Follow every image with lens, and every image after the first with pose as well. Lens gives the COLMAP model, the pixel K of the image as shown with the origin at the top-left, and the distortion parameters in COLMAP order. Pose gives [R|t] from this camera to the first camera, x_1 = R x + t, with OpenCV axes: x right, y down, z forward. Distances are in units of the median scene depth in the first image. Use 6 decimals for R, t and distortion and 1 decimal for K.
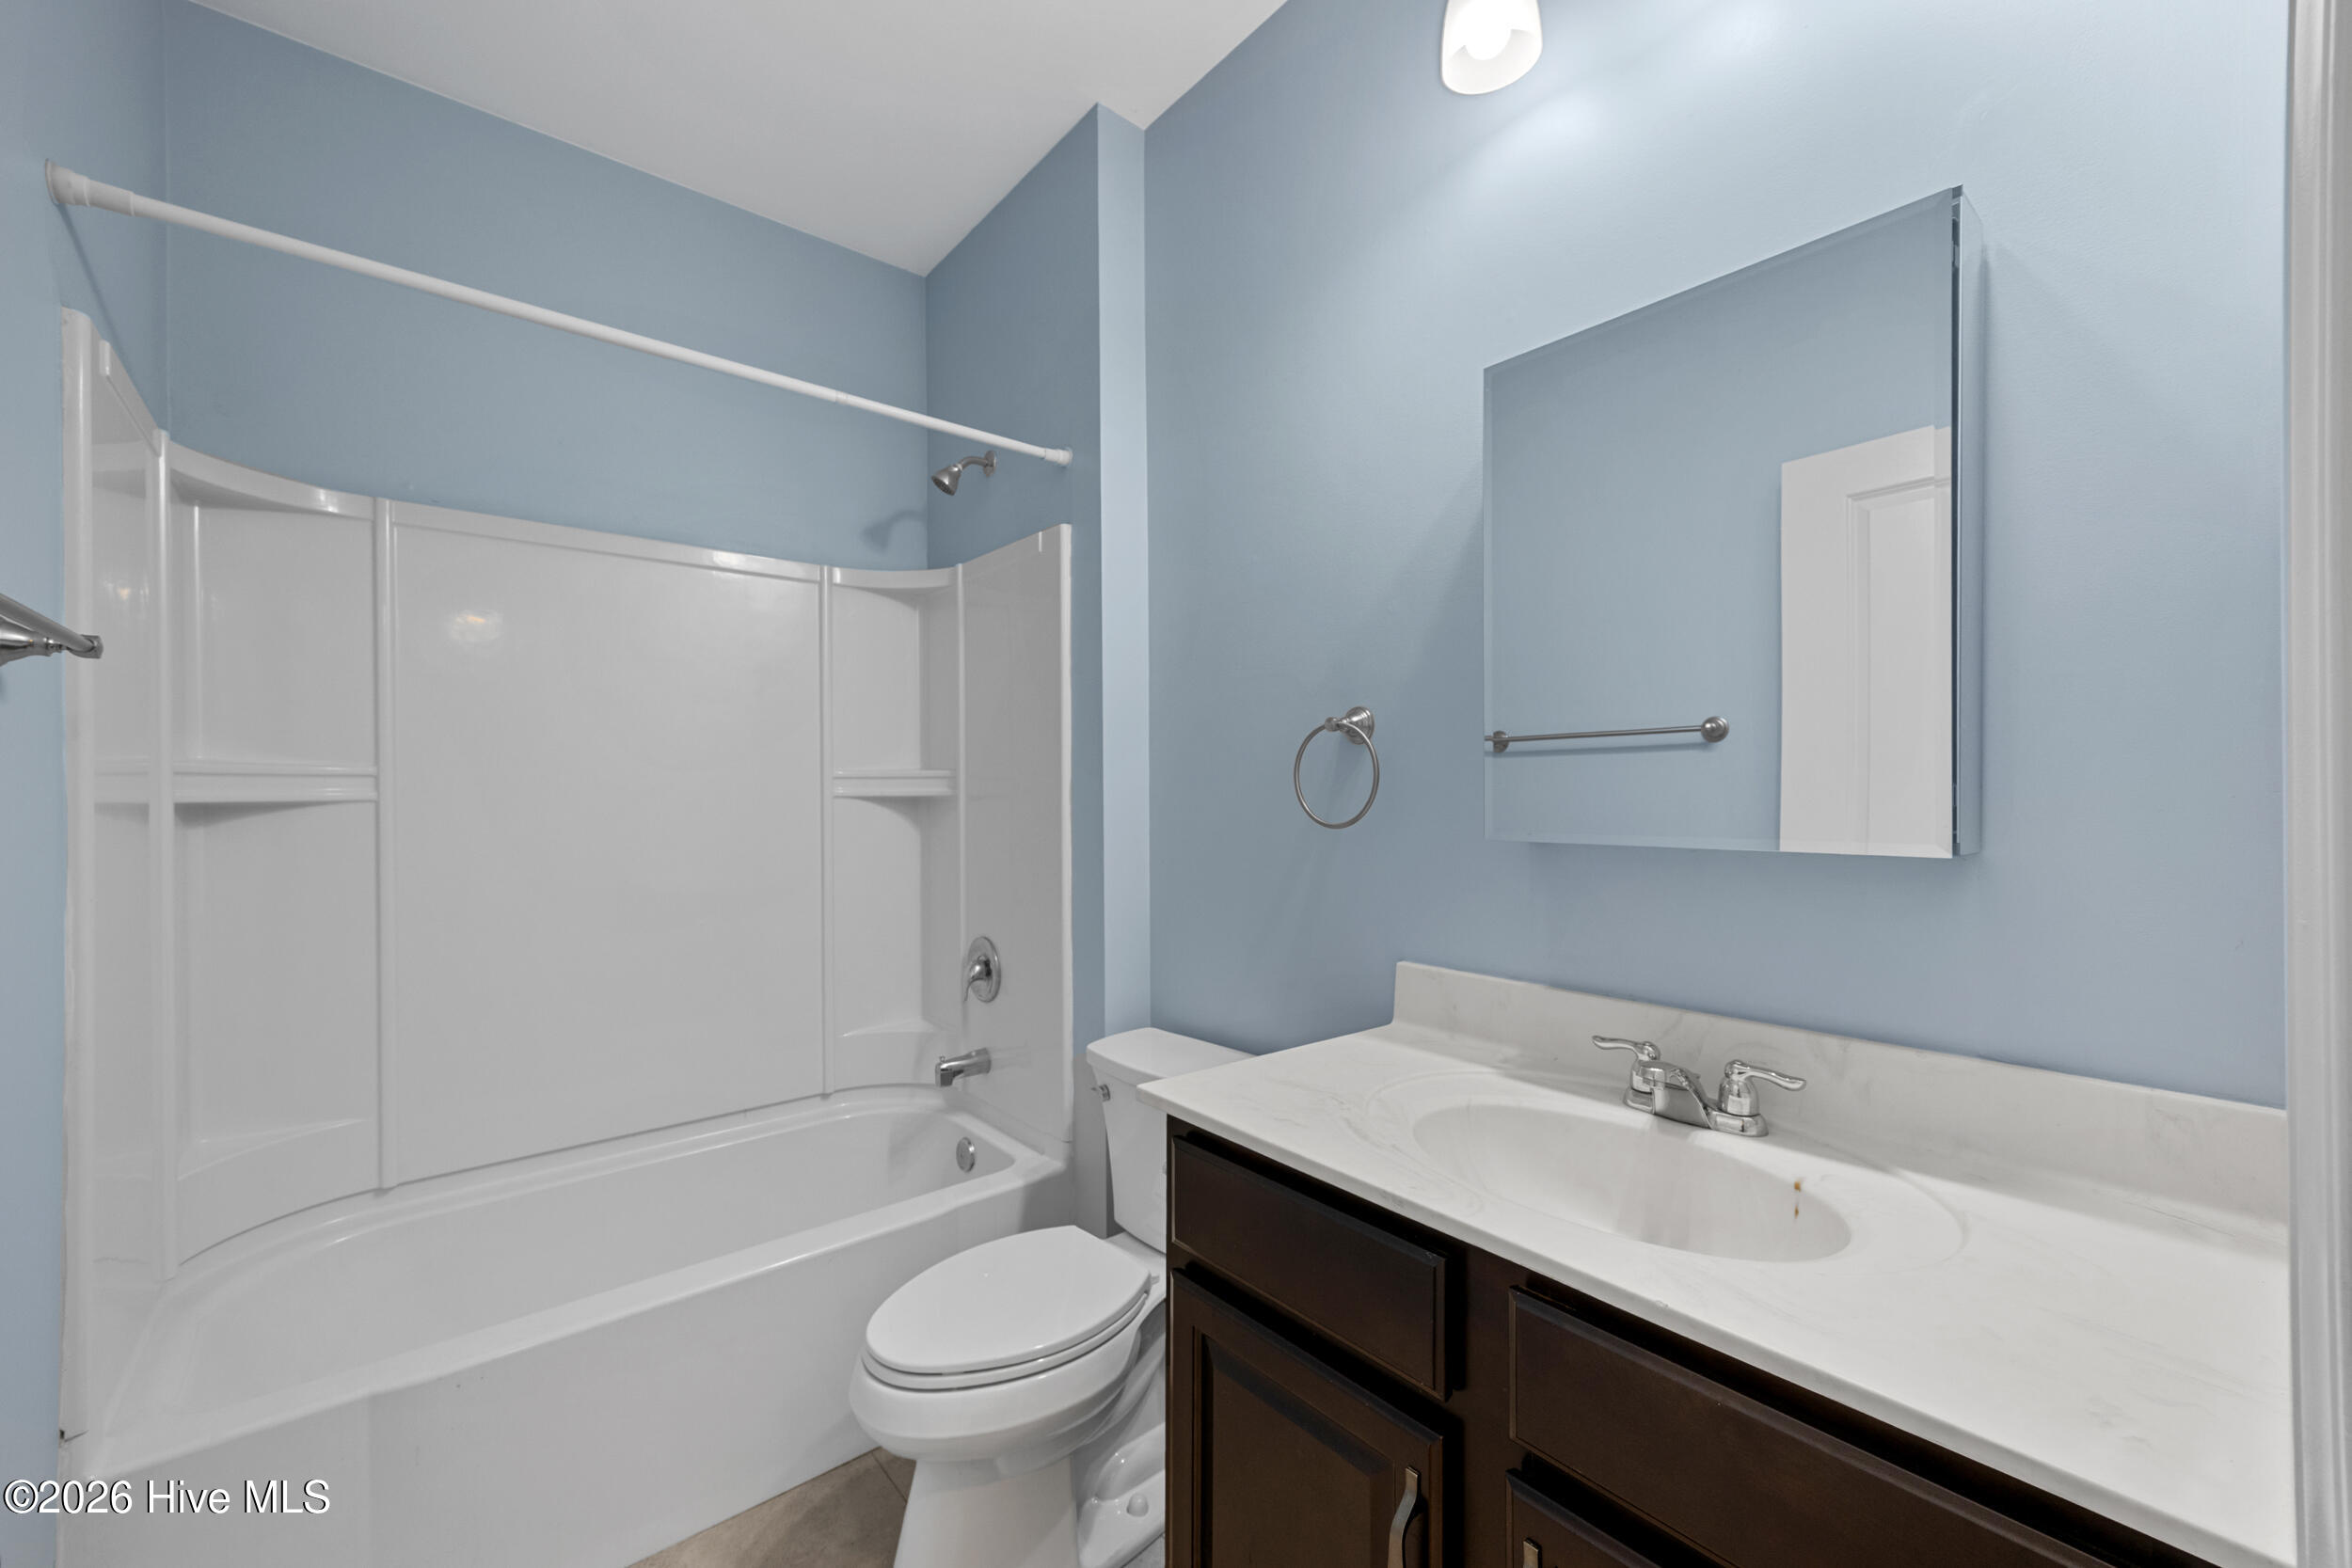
lens RADIAL K [[928.5, 0, 1179.5], [0, 928.5, 786.6], [0, 0, 1]] dist [0.011680, 0.000092]
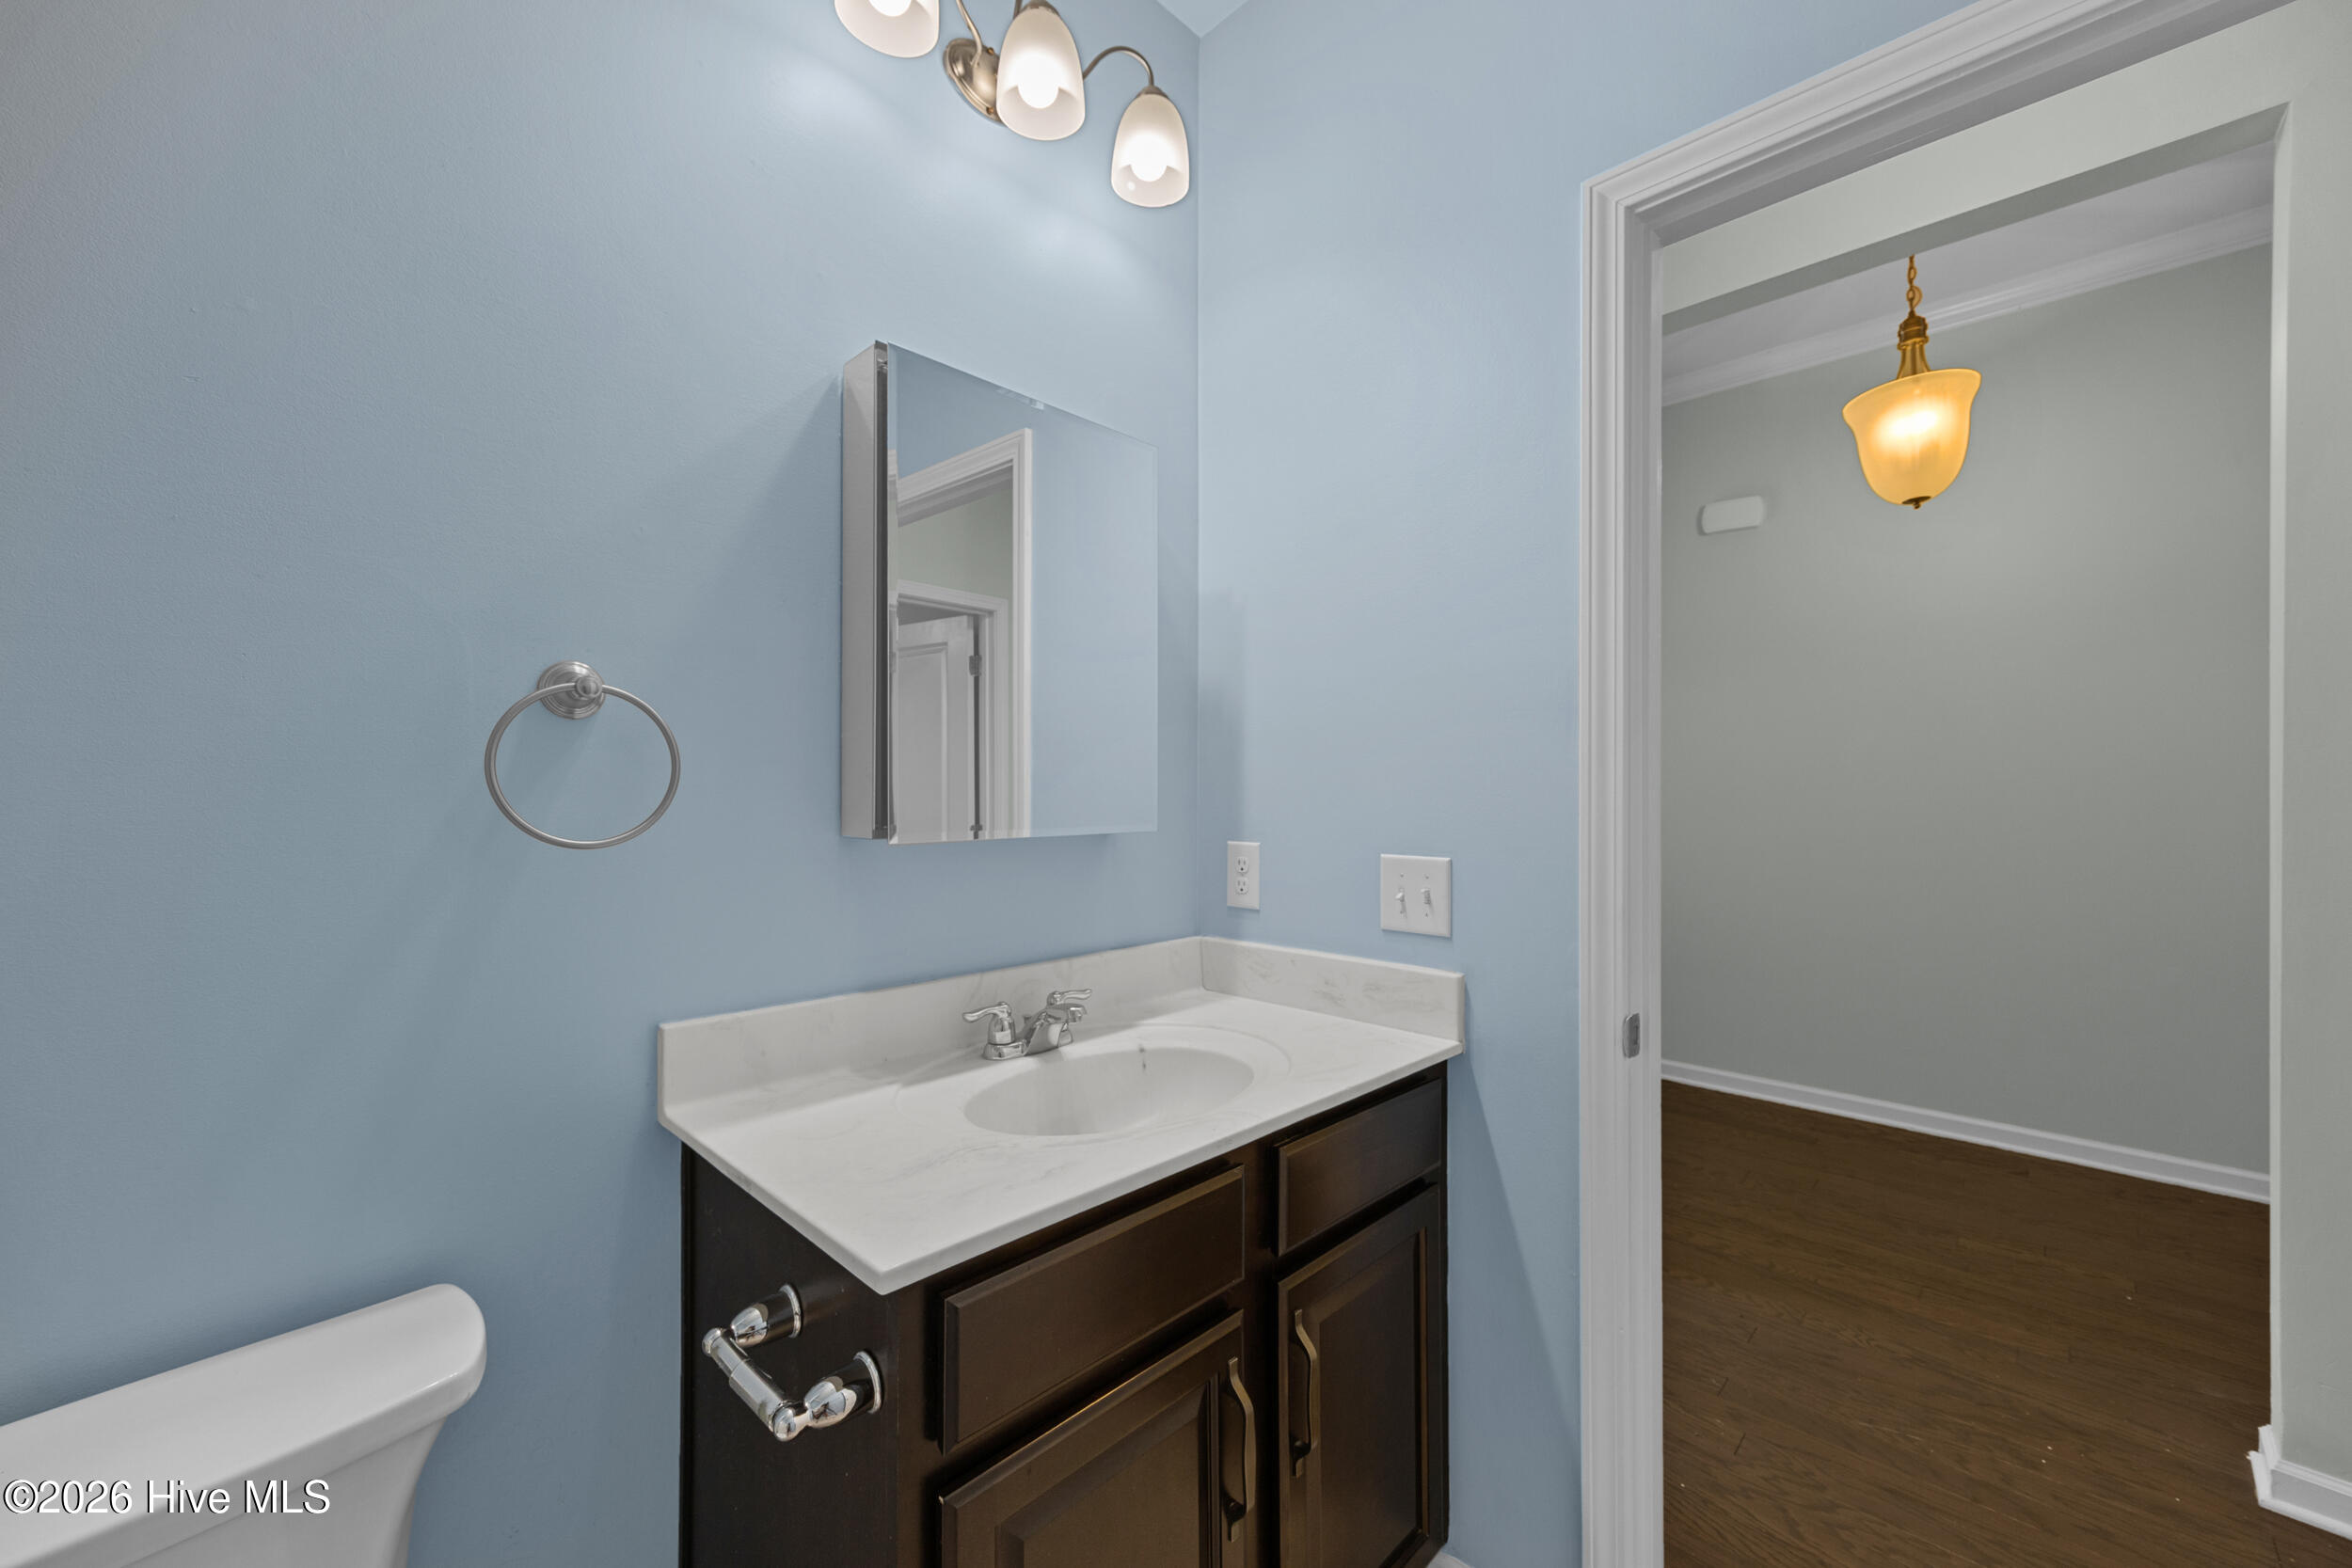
lens RADIAL K [[899.2, 0, 1186.7], [0, 899.2, 787.7], [0, 0, 1]] dist [0.000328, 0.000059]
pose [[-0.094589, 0.011521, 0.995450, -0.538698], [-0.001357, 0.999931, -0.011702, 0.012074], [-0.995516, -0.002458, -0.094567, 0.711905]]
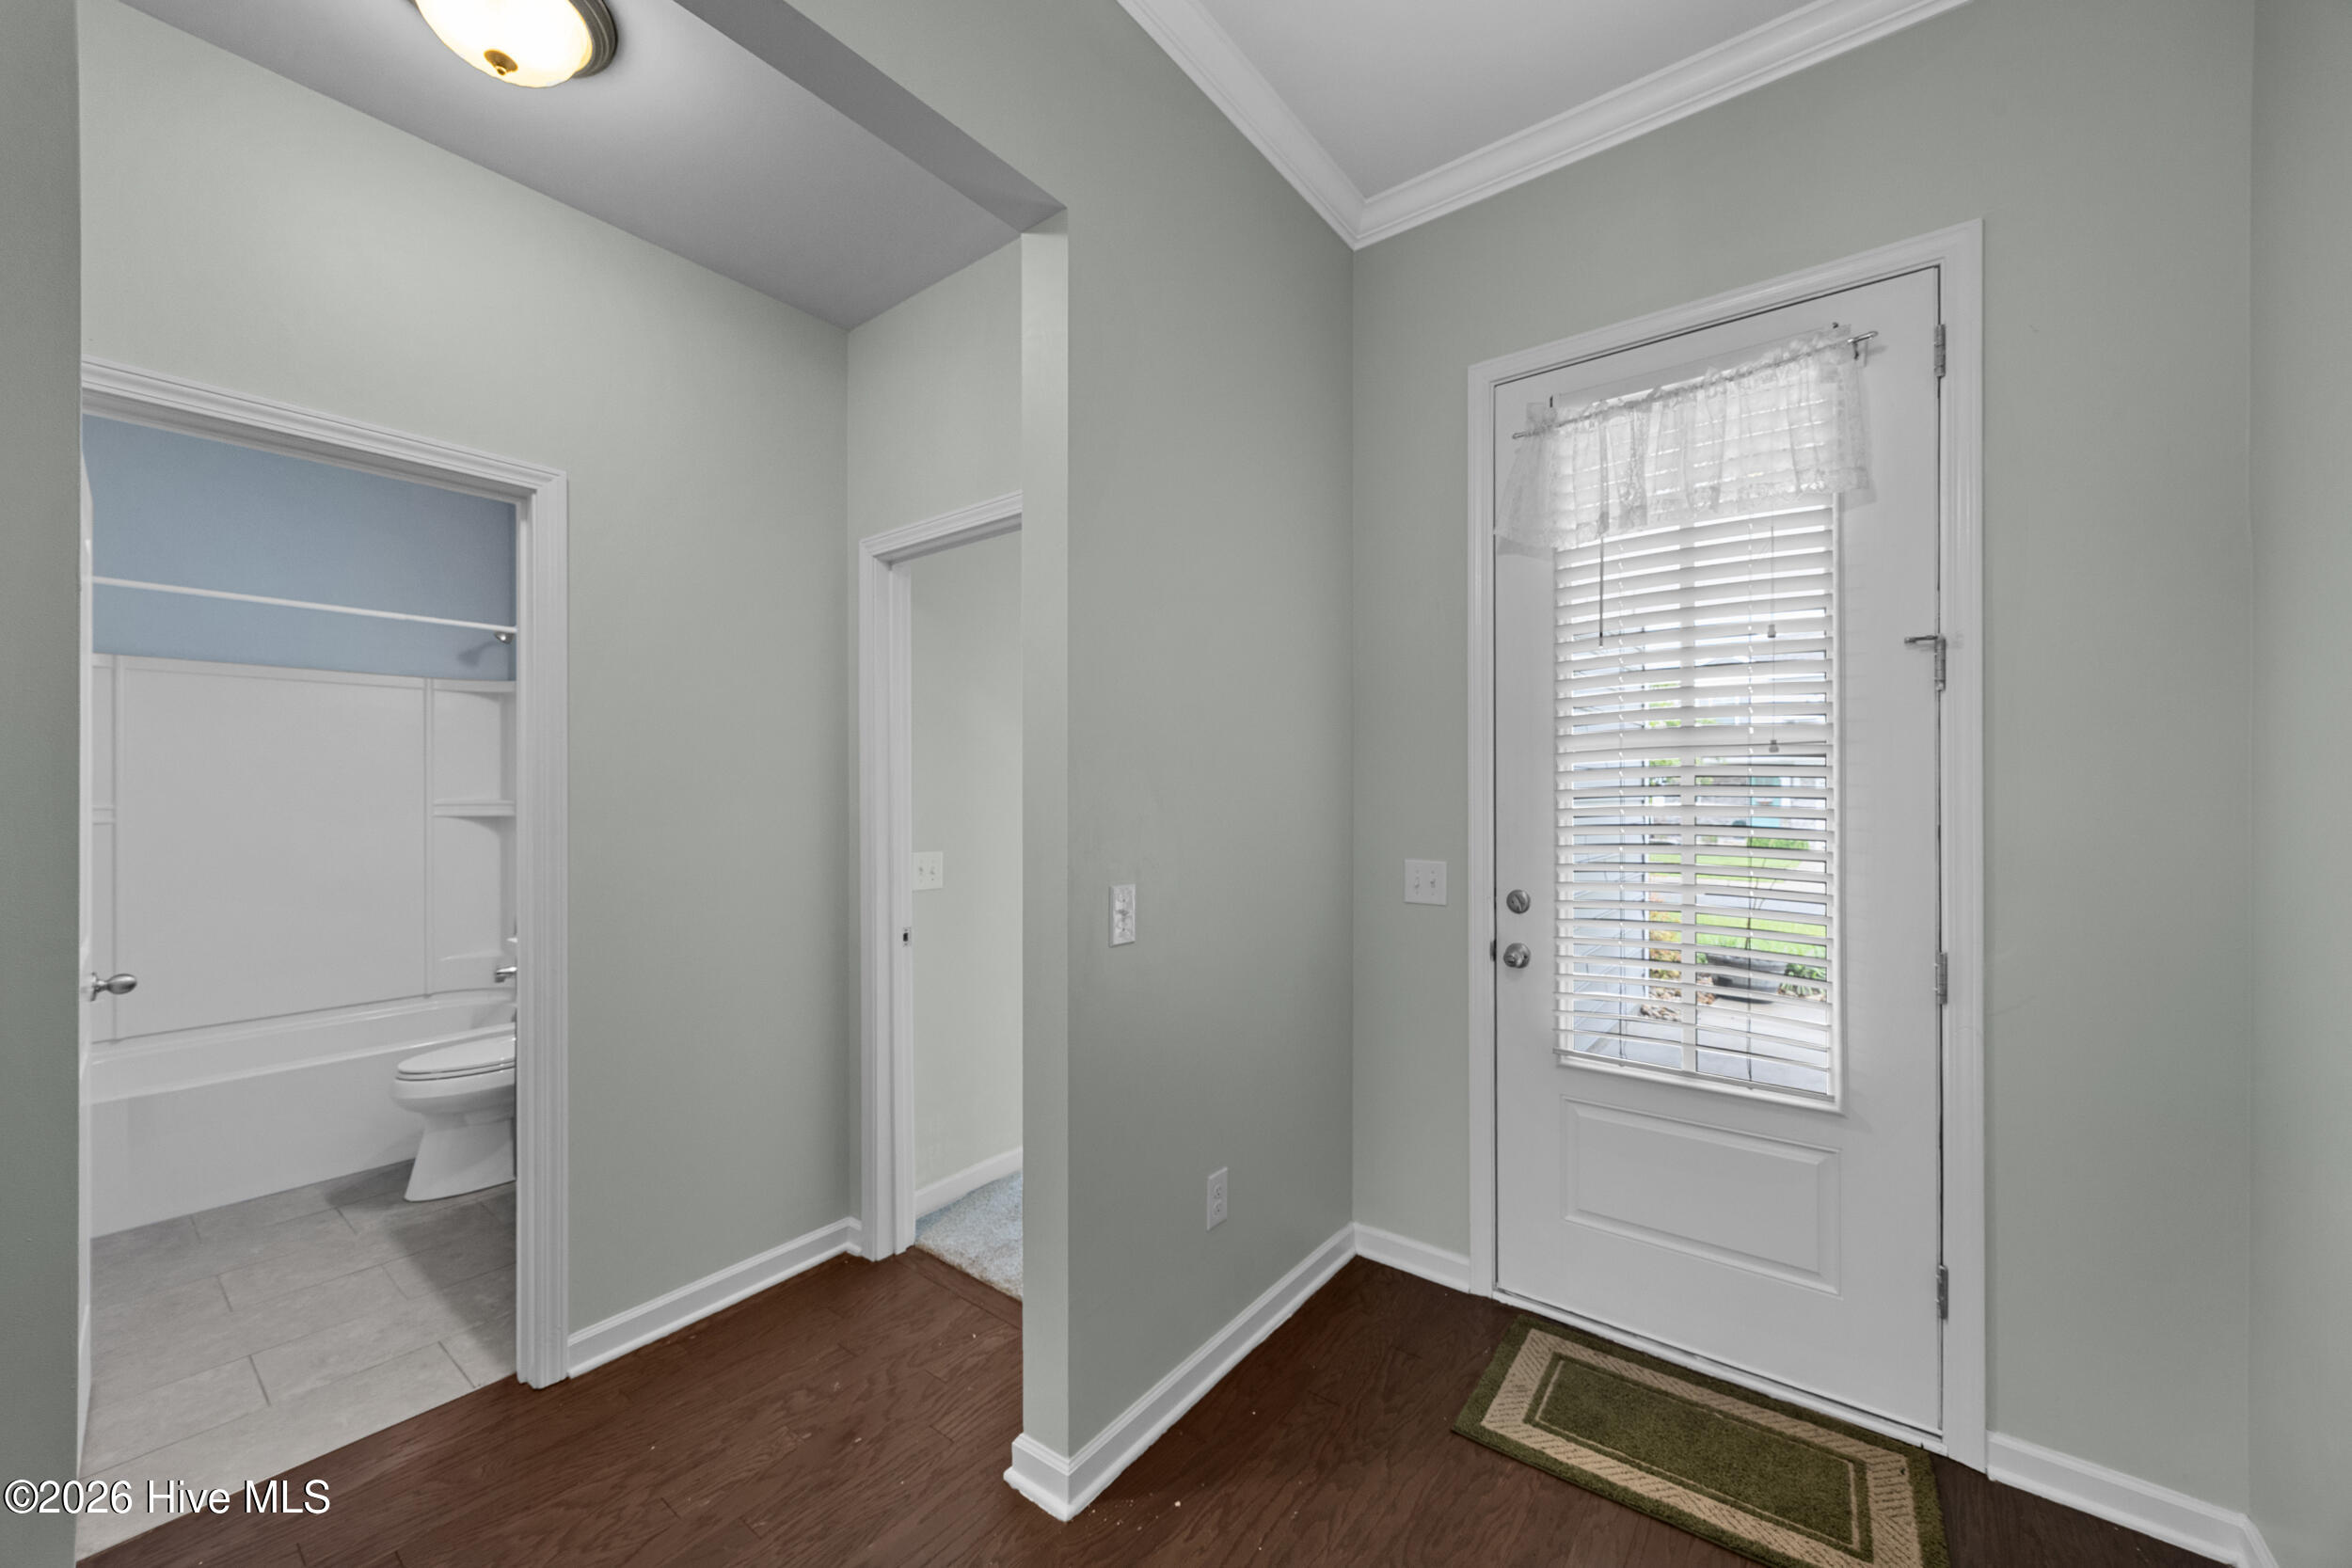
lens RADIAL K [[889.8, 0, 1176.0], [0, 889.8, 784.0], [0, 0, 1]] dist [0.000760, 0.000163]
pose [[0.976448, 0.004094, 0.215714, 0.794032], [-0.003181, 0.999984, -0.004578, -0.060848], [-0.215730, 0.003784, 0.976446, -1.153267]]
